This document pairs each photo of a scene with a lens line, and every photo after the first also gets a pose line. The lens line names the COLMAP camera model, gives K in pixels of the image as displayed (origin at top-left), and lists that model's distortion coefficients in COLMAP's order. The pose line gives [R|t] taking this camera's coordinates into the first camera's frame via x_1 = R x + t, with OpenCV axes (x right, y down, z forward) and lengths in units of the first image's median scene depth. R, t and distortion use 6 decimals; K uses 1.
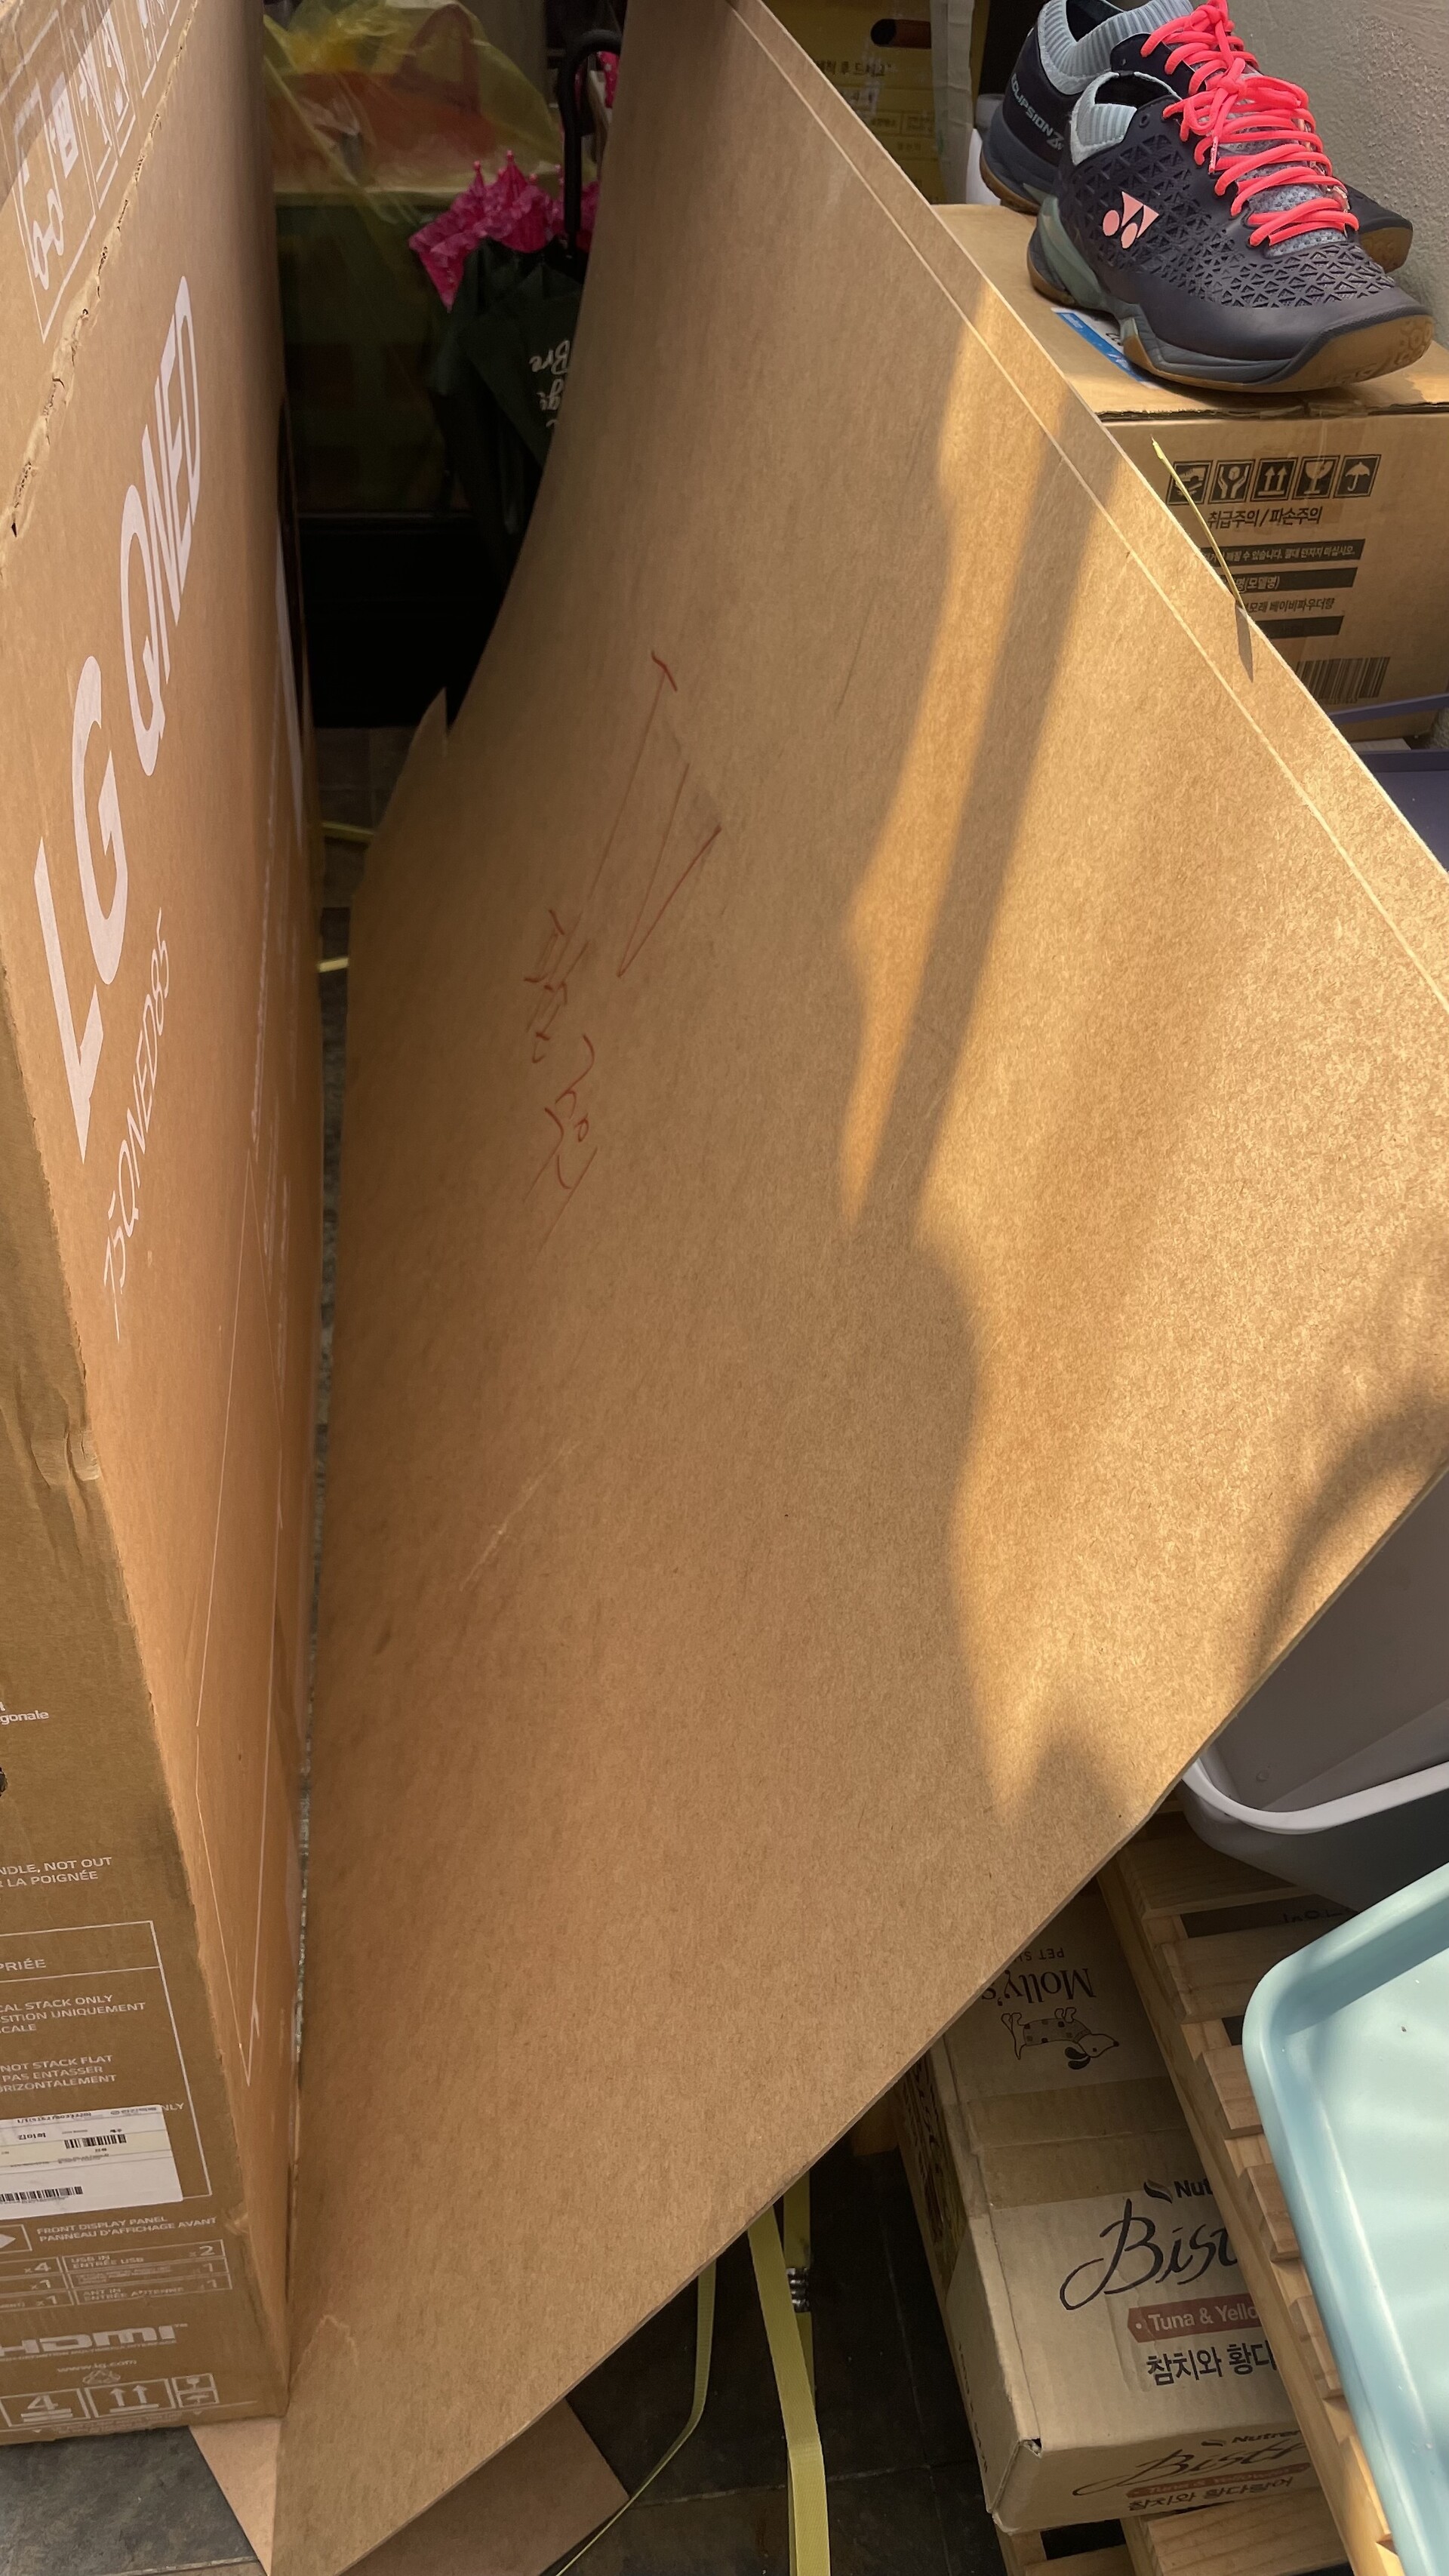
lens RADIAL K [[1981.5, 0, 718.4], [0, 1981.5, 1317.9], [0, 0, 1]] dist [0.025067, -0.002812]
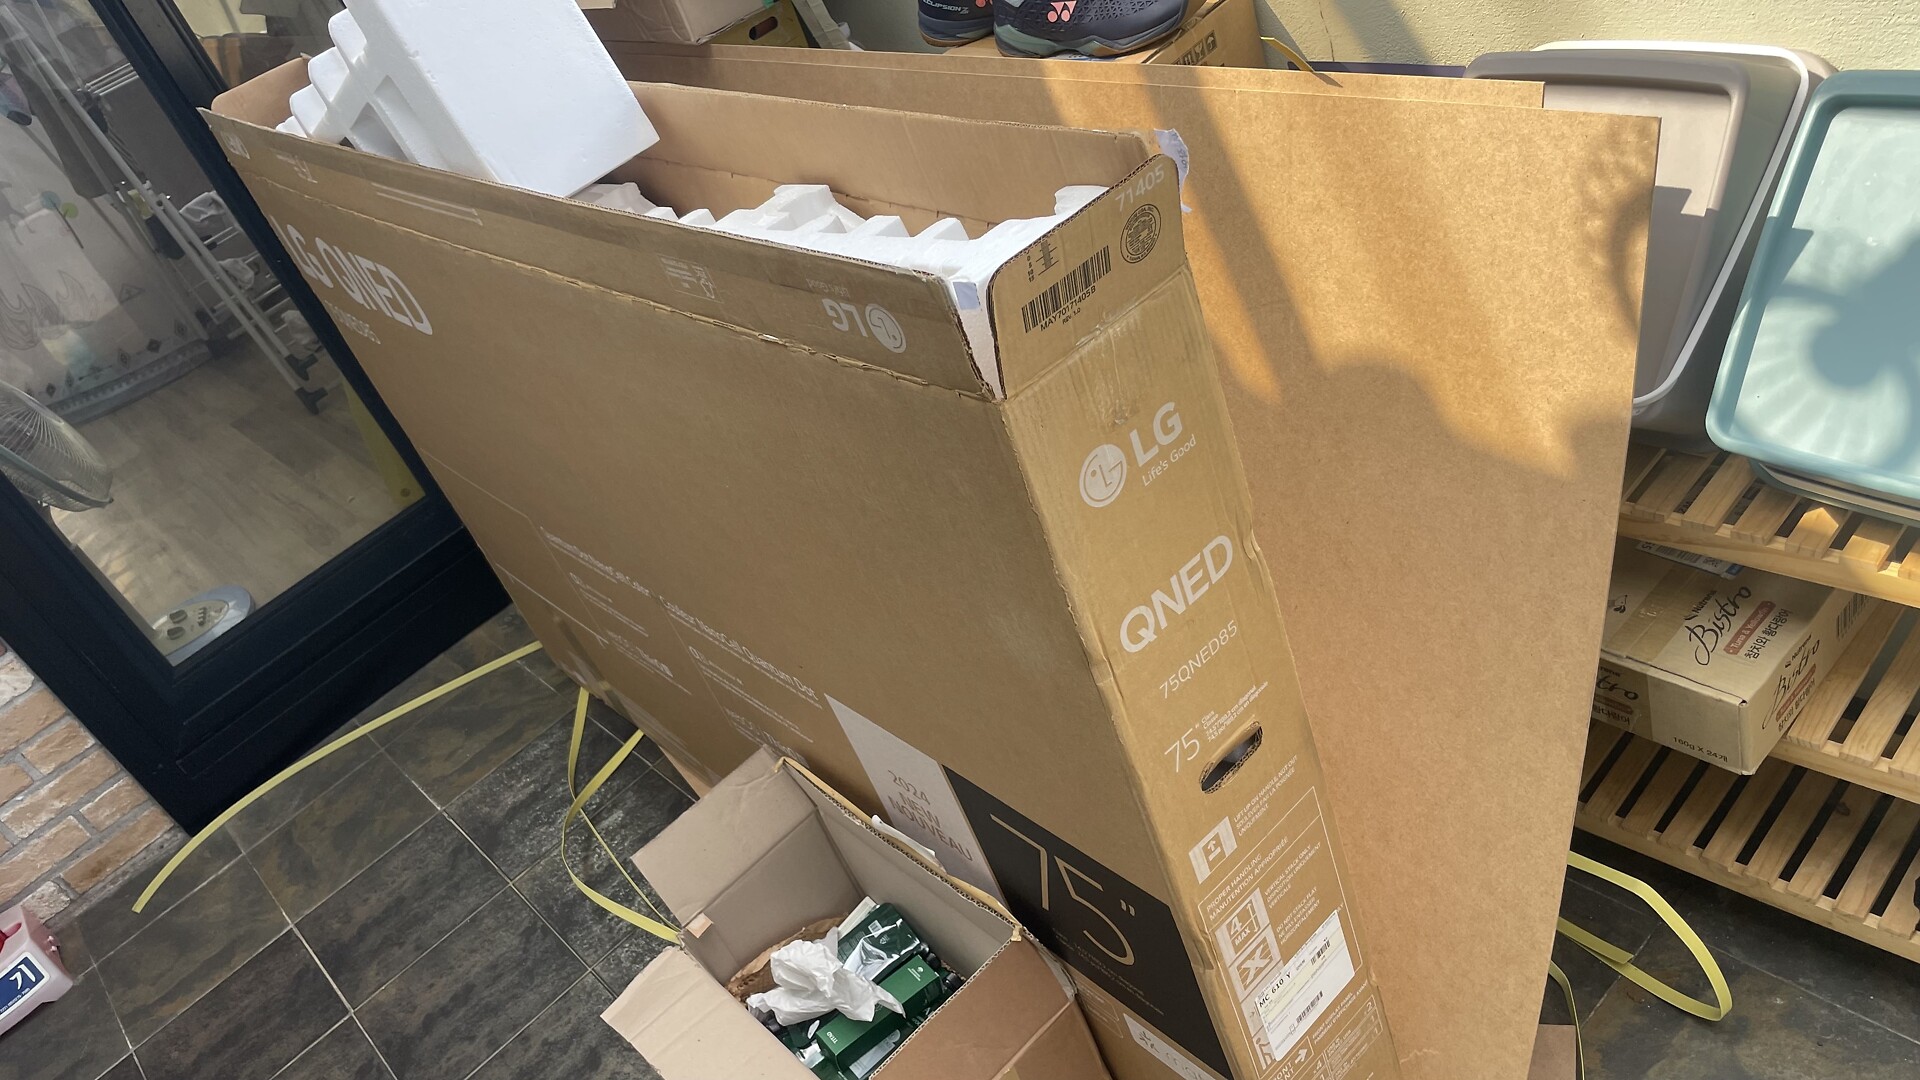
lens RADIAL K [[1477.0, 0, 960.0], [0, 1477.0, 540.0], [0, 0, 1]] dist [0.025067, -0.002812]
pose [[0.764632, -0.585505, 0.269299, -0.865402], [0.627898, 0.770959, -0.106612, 0.026108], [-0.145196, 0.250611, 0.957137, -0.557900]]
